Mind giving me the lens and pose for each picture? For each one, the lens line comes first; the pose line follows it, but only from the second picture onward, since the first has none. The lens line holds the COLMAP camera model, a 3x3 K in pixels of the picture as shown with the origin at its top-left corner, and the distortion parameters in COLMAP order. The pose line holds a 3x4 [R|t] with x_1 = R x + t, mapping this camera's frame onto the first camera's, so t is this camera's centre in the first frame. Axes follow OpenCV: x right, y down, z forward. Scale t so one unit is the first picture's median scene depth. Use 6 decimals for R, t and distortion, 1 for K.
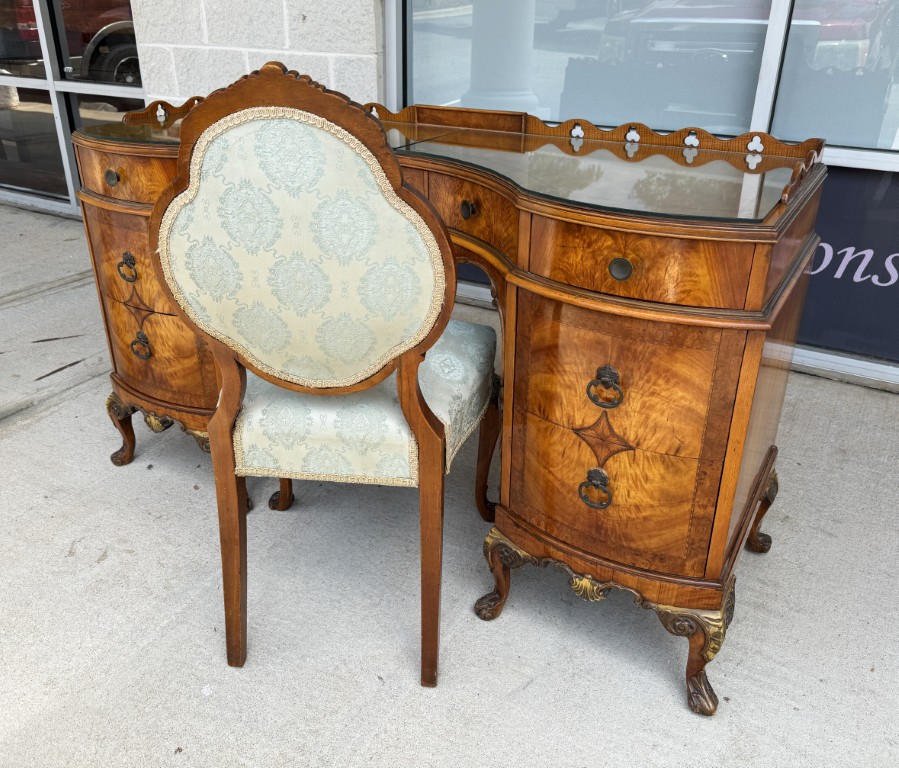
lens RADIAL K [[763.0, 0, 445.5], [0, 763.0, 367.4], [0, 0, 1]] dist [0.052898, -0.062277]
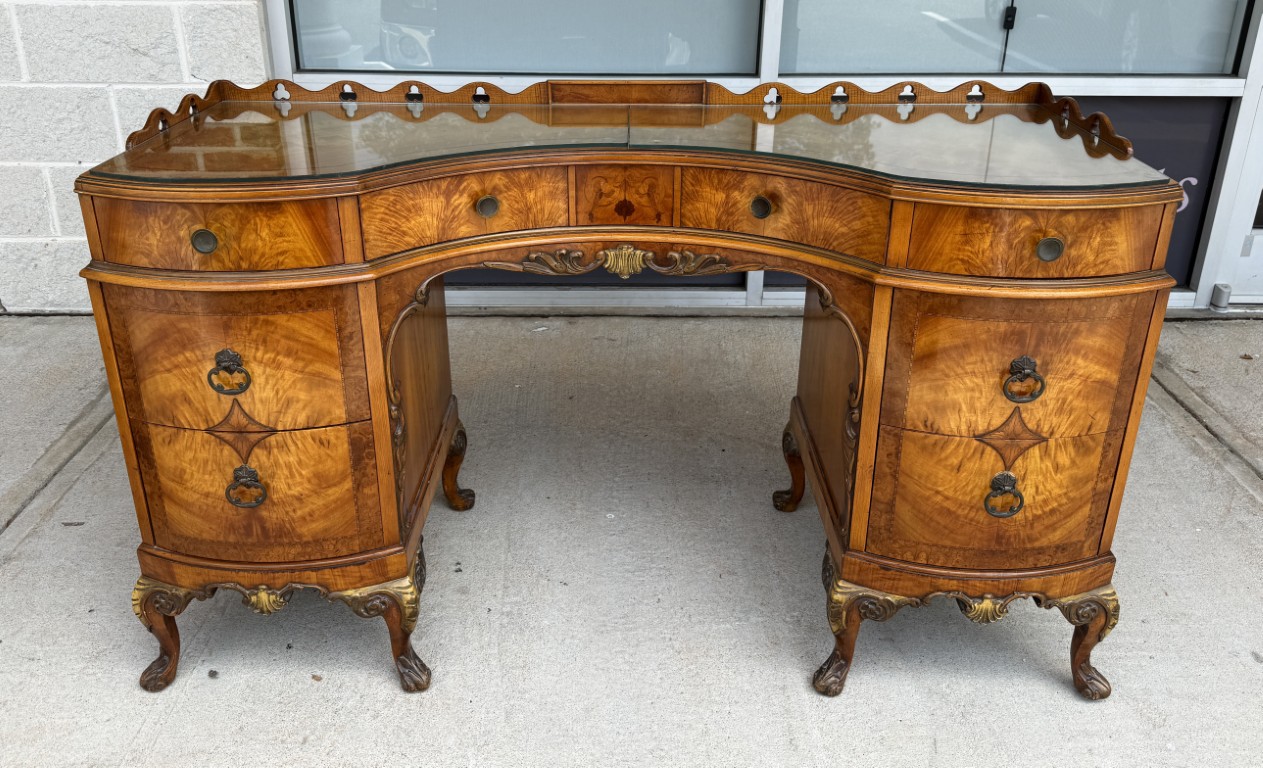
lens RADIAL K [[991.9, 0, 607.3], [0, 991.9, 298.5], [0, 0, 1]] dist [0.021960, -0.024690]
pose [[0.865320, -0.194349, 0.462006, -0.515542], [0.219207, 0.975678, -0.000134, -0.122498], [-0.450743, 0.101391, 0.886877, 0.122877]]
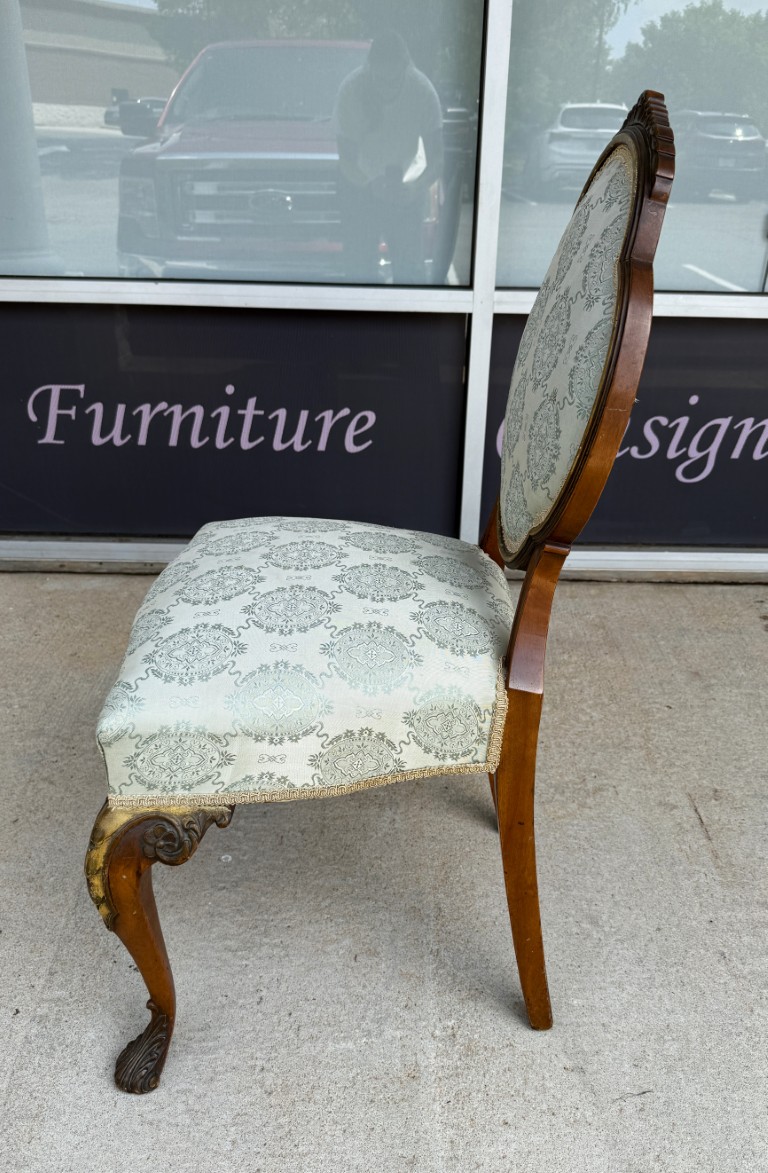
lens RADIAL K [[921.0, 0, 413.9], [0, 921.0, 580.4], [0, 0, 1]] dist [-0.029564, -0.007658]
pose [[0.856590, -0.202331, 0.474674, -0.194578], [0.204709, 0.977678, 0.047323, -0.113134], [-0.473653, 0.056634, 0.878889, 0.403101]]
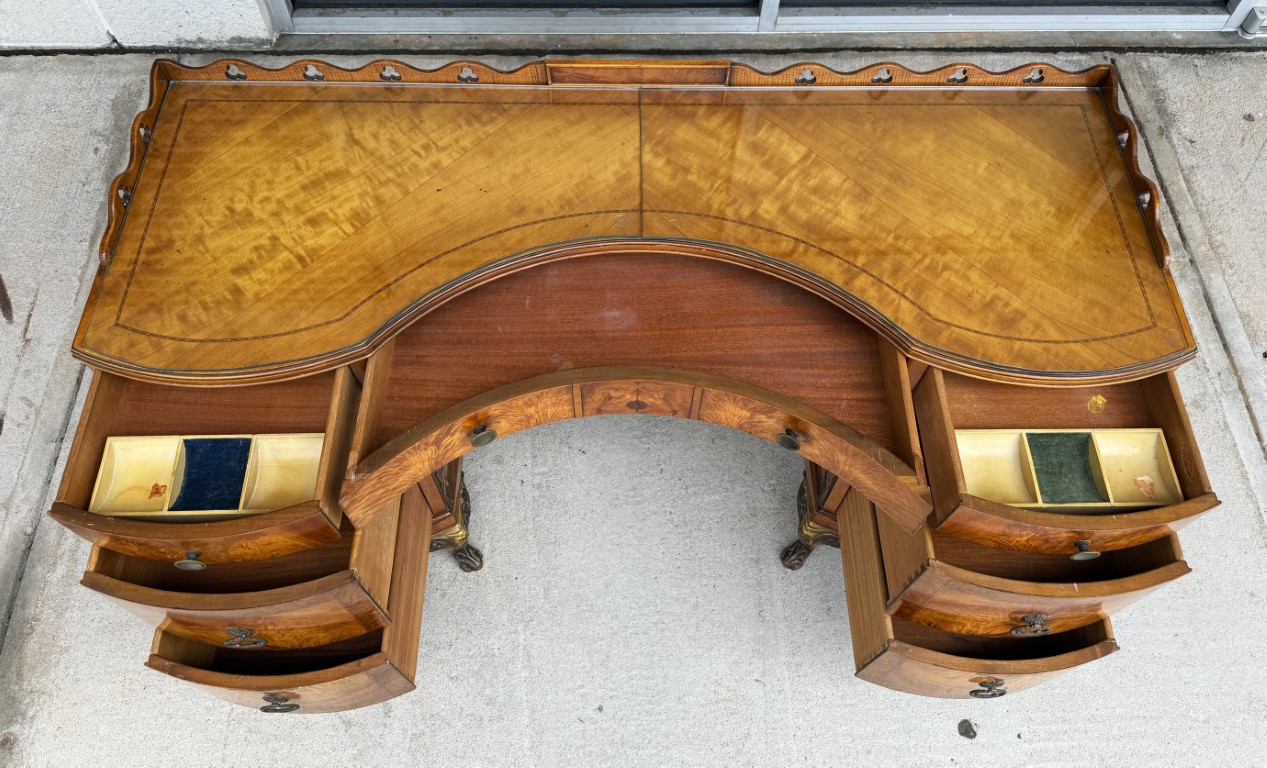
lens RADIAL K [[910.4, 0, 629.9], [0, 910.4, 385.1], [0, 0, 1]] dist [0.059200, -0.048773]
pose [[0.851324, -0.450030, 0.269666, -0.338462], [0.218244, 0.771196, 0.598018, -0.610093], [-0.477092, -0.450255, 0.754754, 0.254840]]
